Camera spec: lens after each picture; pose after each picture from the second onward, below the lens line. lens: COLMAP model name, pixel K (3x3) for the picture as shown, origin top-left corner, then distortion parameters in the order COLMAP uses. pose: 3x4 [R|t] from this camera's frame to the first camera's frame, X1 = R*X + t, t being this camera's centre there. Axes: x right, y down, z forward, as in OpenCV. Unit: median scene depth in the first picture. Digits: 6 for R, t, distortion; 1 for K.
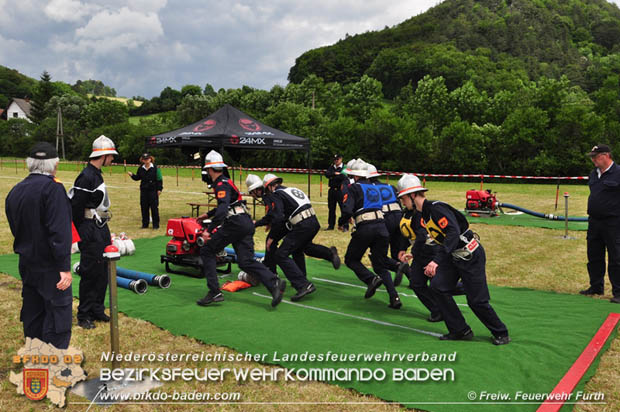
lens RADIAL K [[553.6, 0, 310.0], [0, 553.6, 206.0], [0, 0, 1]] dist [-0.130621, 0.224960]
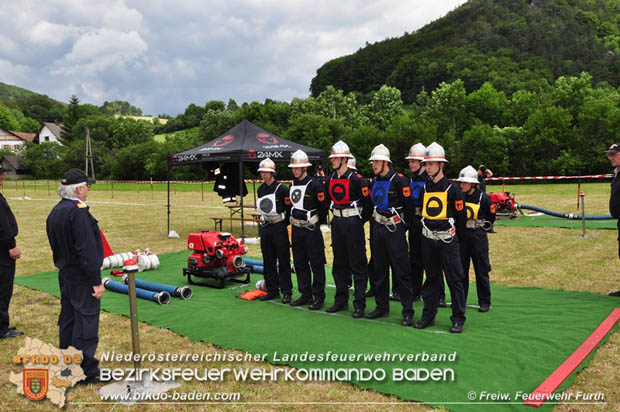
lens RADIAL K [[553.6, 0, 310.0], [0, 553.6, 206.0], [0, 0, 1]] dist [-0.130621, 0.224960]
pose [[0.997902, -0.041536, -0.049667, 0.006431], [0.040642, 0.998995, -0.018876, 0.000075], [0.050401, 0.016818, 0.998587, -0.009244]]
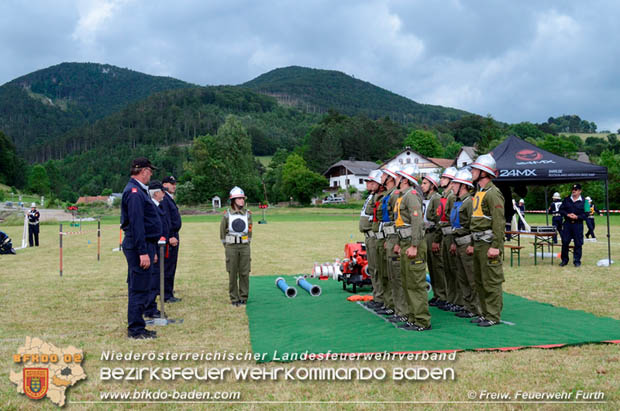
lens RADIAL K [[691.7, 0, 310.0], [0, 691.7, 205.5], [0, 0, 1]] dist [-0.023835, -0.009957]
pose [[0.727803, -0.037496, -0.684761, 0.157190], [-0.028235, 0.996019, -0.084549, 0.015782], [0.685205, 0.080869, 0.723847, -0.024551]]
